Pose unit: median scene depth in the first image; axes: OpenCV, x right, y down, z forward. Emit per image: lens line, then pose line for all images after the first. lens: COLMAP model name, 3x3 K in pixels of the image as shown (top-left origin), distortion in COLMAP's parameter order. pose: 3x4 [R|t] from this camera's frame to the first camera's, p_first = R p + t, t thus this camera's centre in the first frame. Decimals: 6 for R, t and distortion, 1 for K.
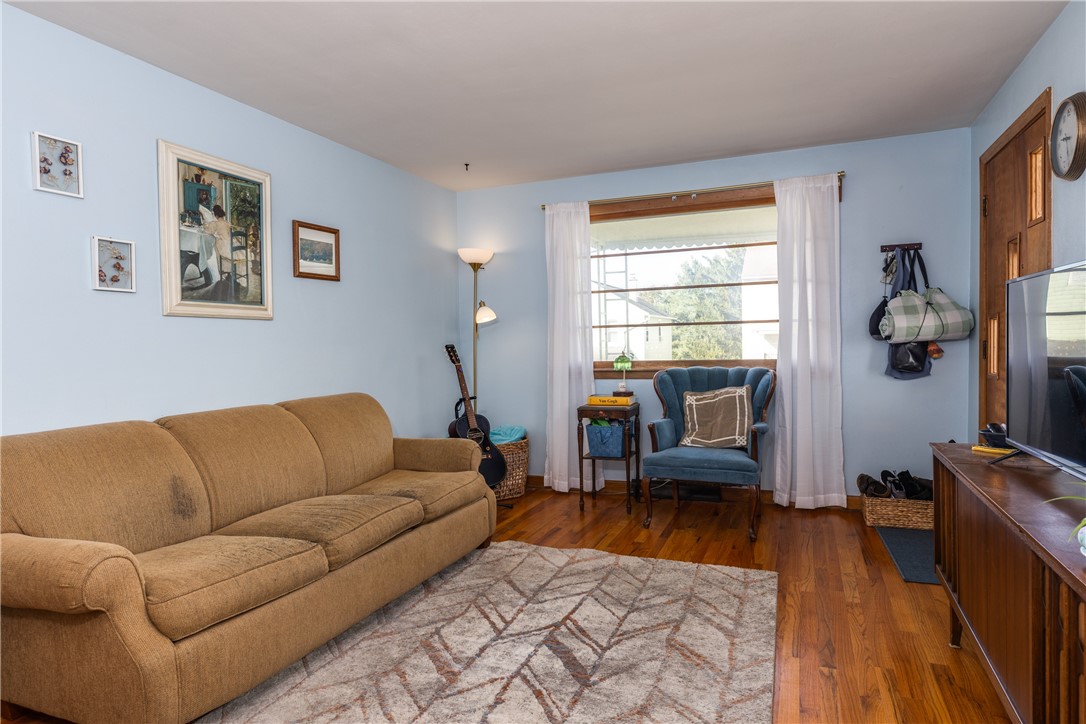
lens RADIAL K [[613.3, 0, 543.0], [0, 613.3, 362.0], [0, 0, 1]] dist [-0.000692, 0.000930]
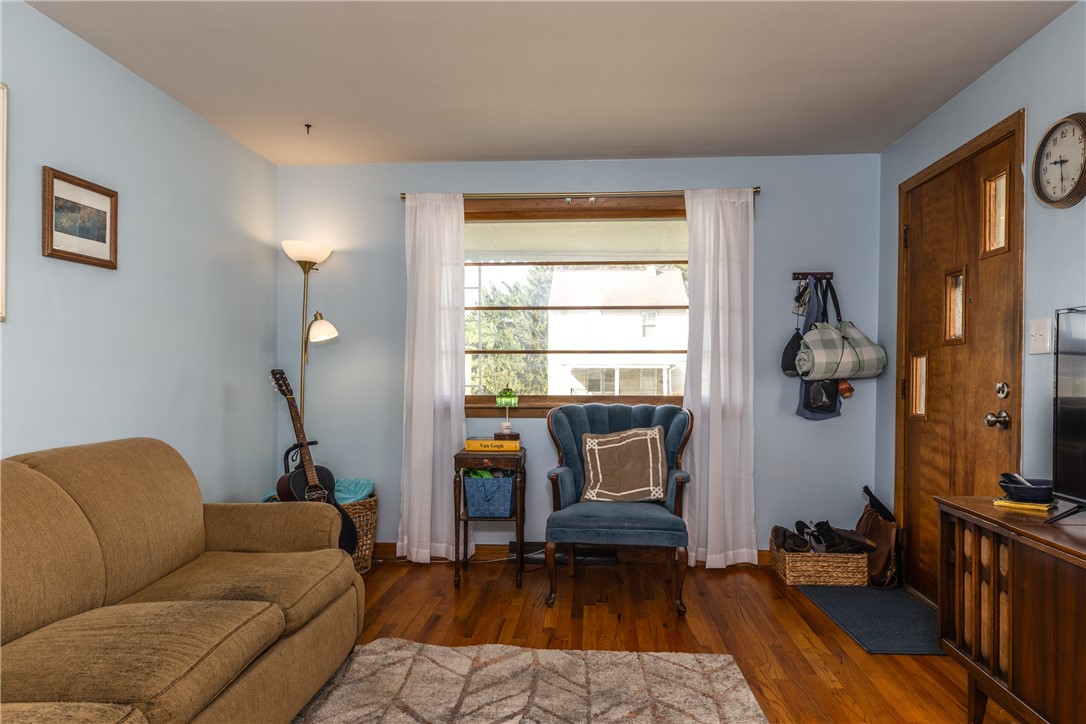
lens RADIAL K [[688.4, 0, 540.7], [0, 688.4, 381.9], [0, 0, 1]] dist [0.008561, 0.000097]
pose [[0.952225, 0.019950, 0.304747, -0.121083], [-0.013840, 0.999658, -0.022196, 0.000182], [-0.305085, 0.016918, 0.952175, 0.151838]]
